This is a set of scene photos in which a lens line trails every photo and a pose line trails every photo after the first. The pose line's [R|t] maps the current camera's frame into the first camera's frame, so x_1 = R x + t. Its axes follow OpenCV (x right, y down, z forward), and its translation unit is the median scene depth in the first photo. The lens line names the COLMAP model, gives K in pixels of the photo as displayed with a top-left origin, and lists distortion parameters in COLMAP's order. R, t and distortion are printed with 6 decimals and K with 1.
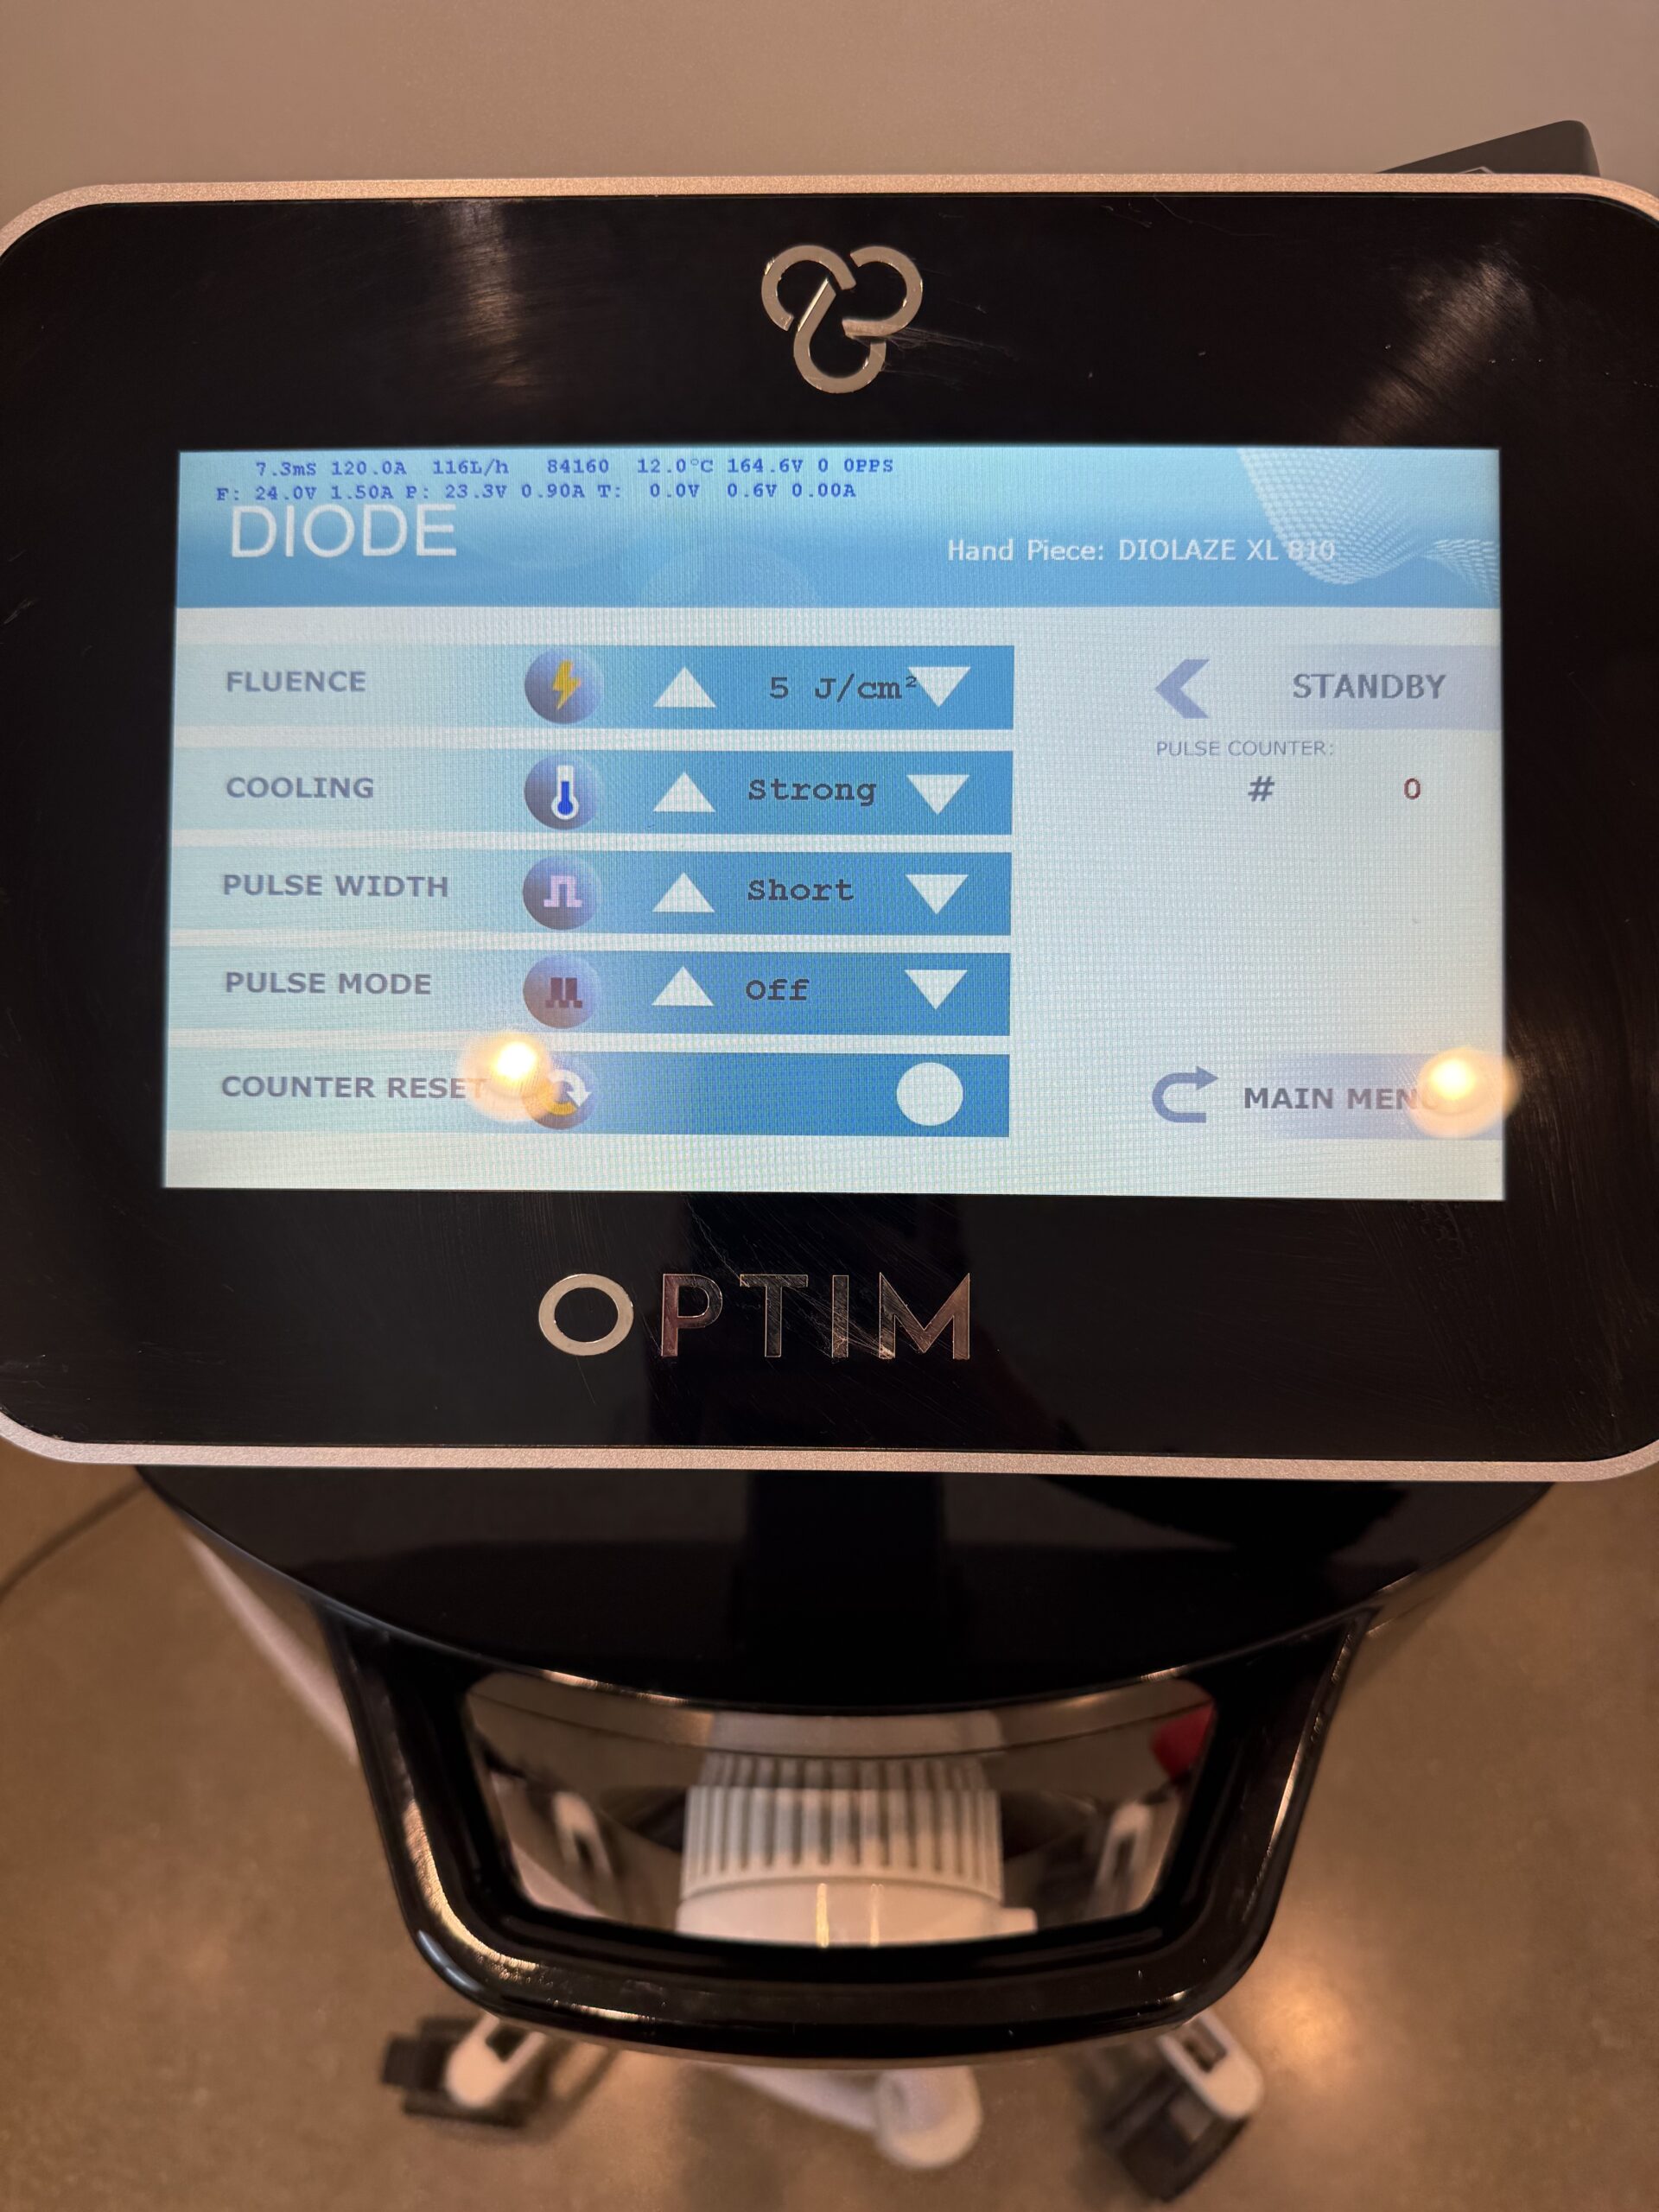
lens RADIAL K [[1720.2, 0, 831.2], [0, 1720.2, 1099.7], [0, 0, 1]] dist [0.017692, -0.024583]
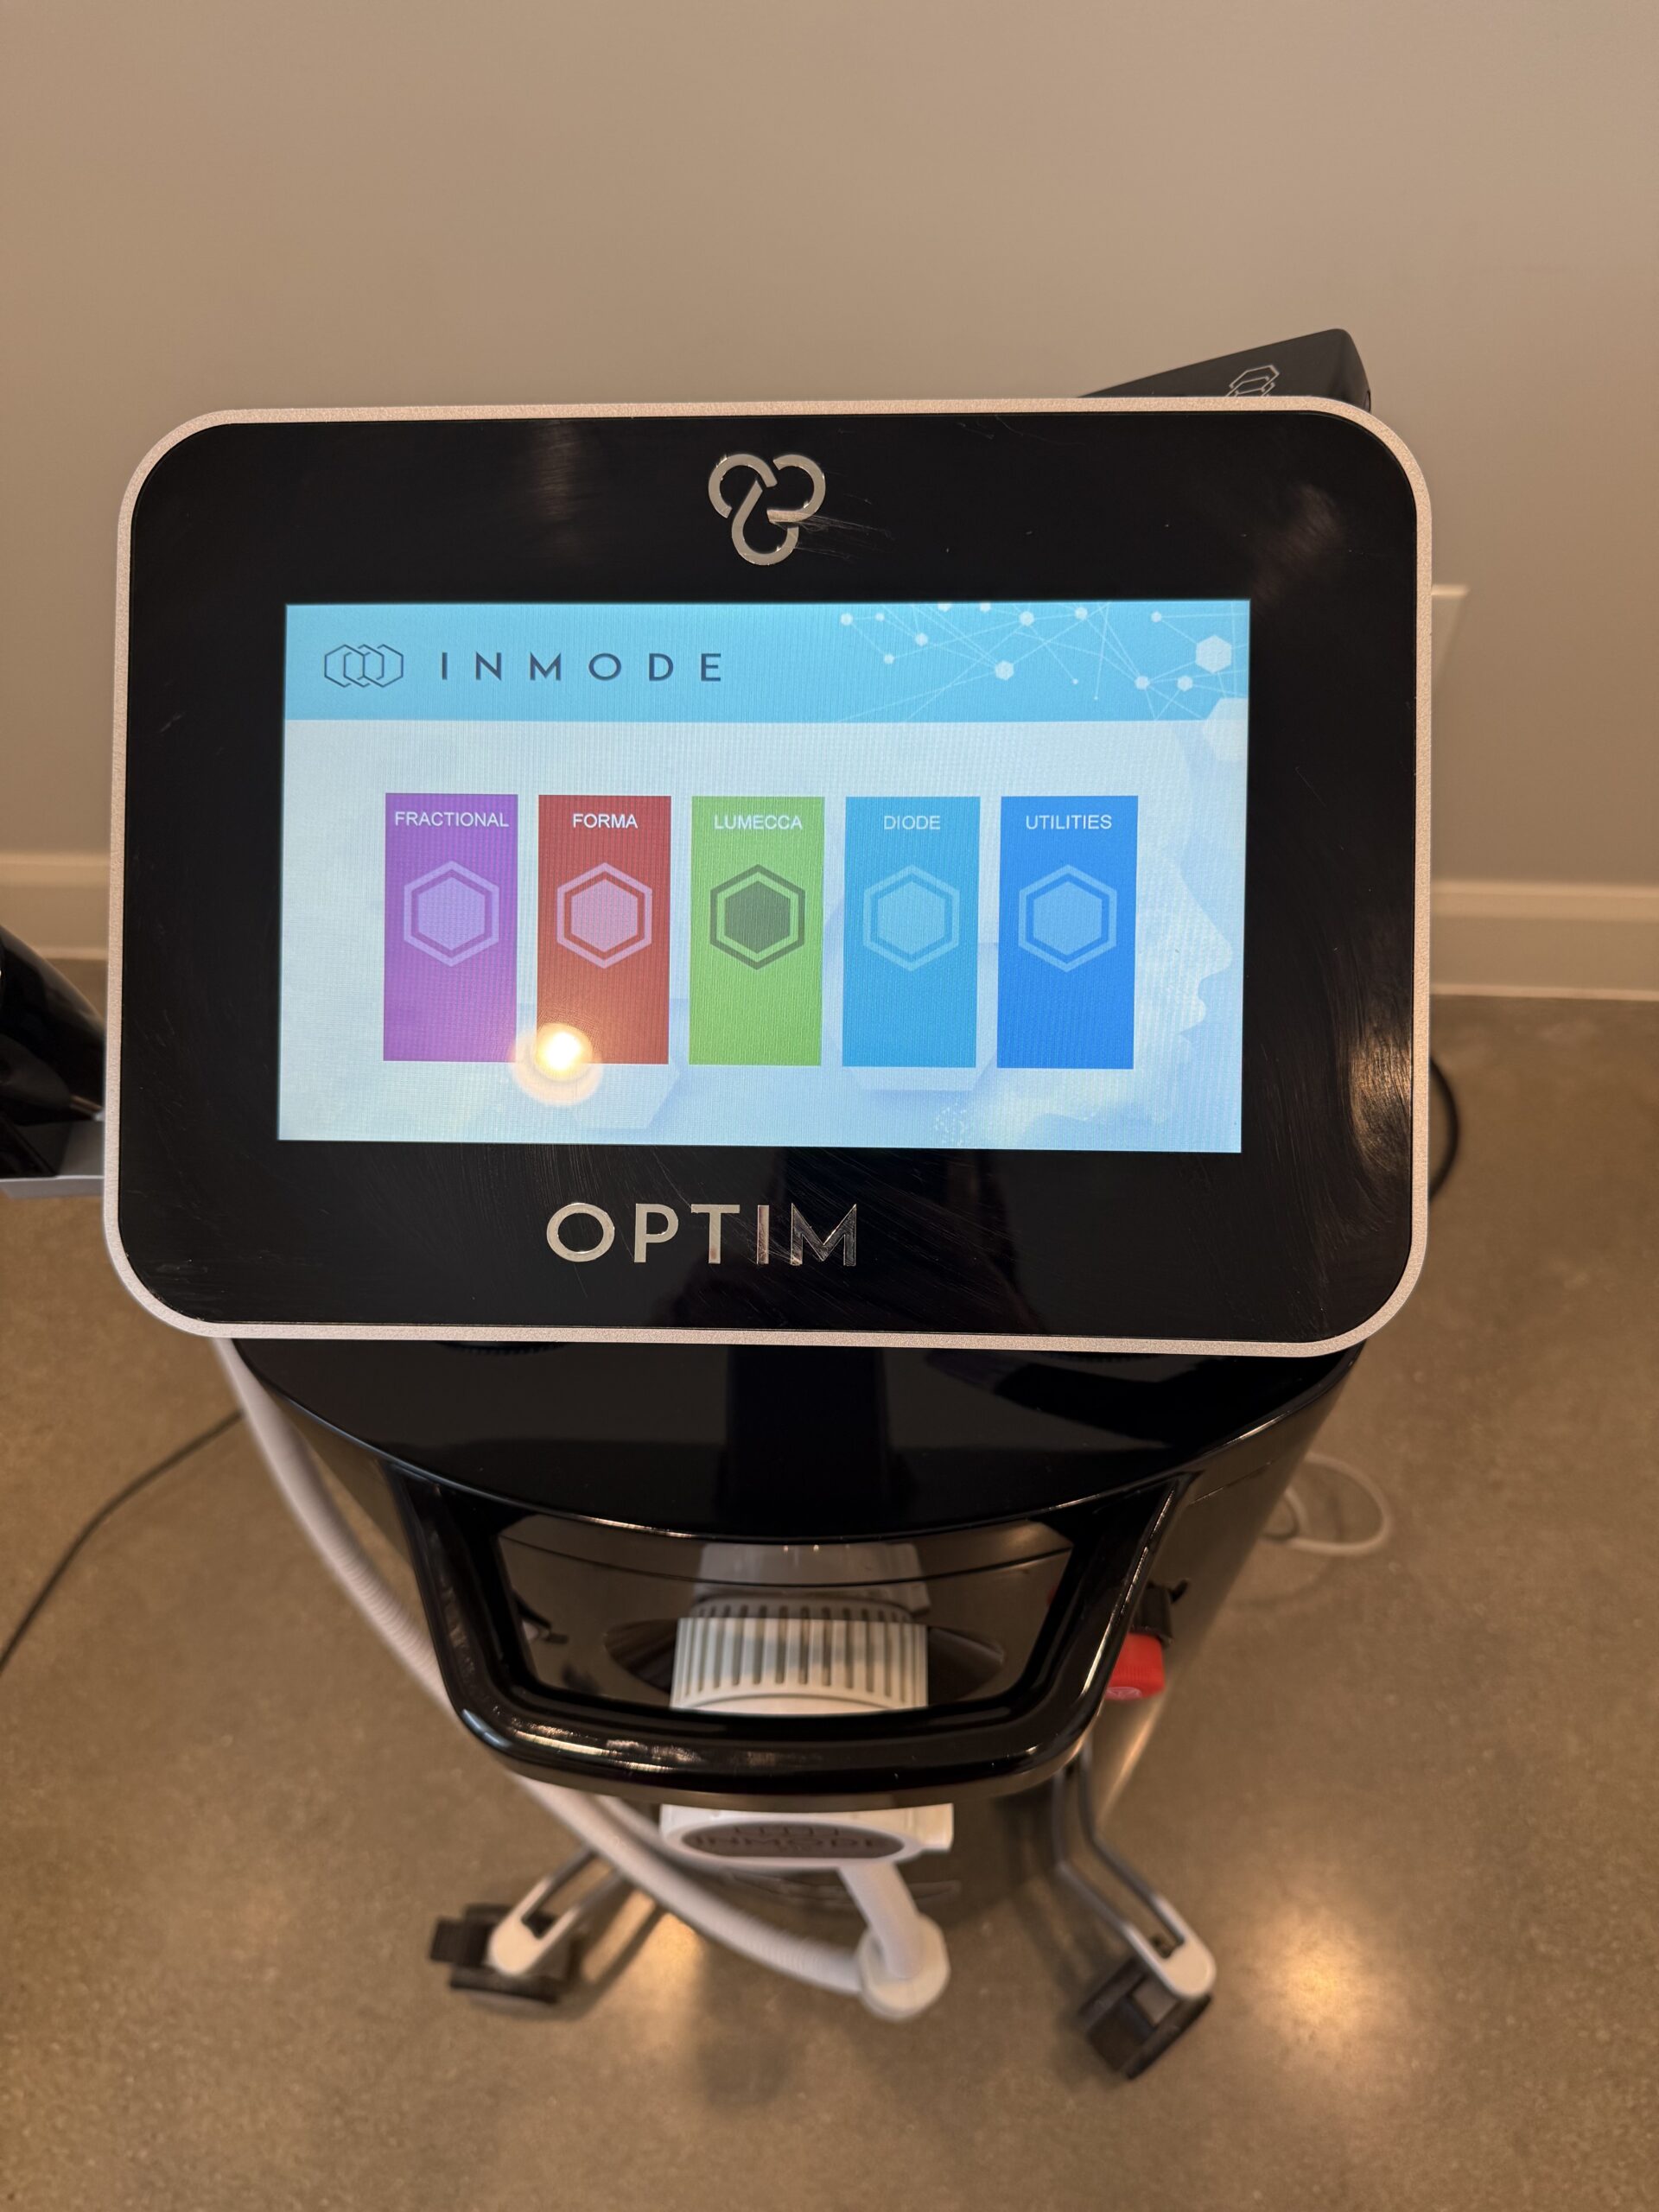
lens RADIAL K [[1720.2, 0, 829.7], [0, 1720.2, 1107.9], [0, 0, 1]] dist [0.017692, -0.024583]
pose [[0.999609, 0.004166, -0.027645, 0.076124], [-0.003849, 0.999926, 0.011508, 0.006460], [0.027691, -0.011397, 0.999552, -0.297839]]
